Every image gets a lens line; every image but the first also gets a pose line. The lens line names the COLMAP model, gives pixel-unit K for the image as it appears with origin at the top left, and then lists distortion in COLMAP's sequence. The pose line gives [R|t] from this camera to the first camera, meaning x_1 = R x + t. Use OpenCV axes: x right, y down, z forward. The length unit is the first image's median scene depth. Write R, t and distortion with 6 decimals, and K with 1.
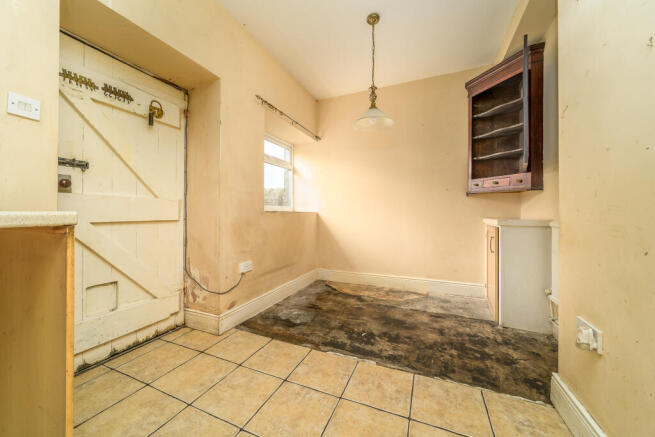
lens RADIAL K [[237.3, 0, 329.7], [0, 237.3, 216.2], [0, 0, 1]] dist [0.000961, -0.000011]
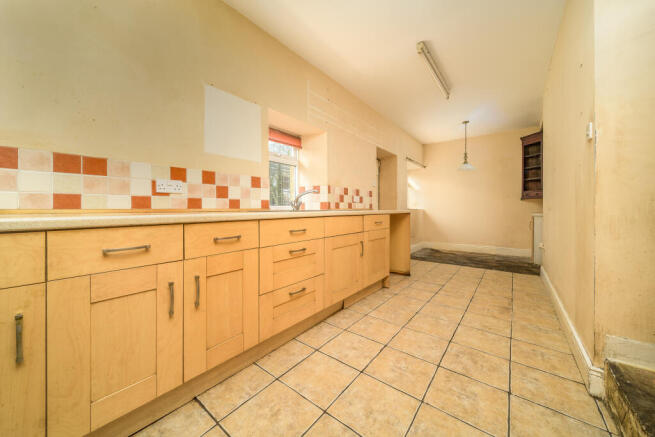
lens RADIAL K [[237.3, 0, 323.5], [0, 237.3, 215.2], [0, 0, 1]] dist [0.000961, -0.000011]
pose [[0.962642, 0.002150, -0.270770, -0.380004], [0.002048, 0.999882, 0.015218, -0.002419], [0.270770, -0.015204, 0.962524, -1.157642]]
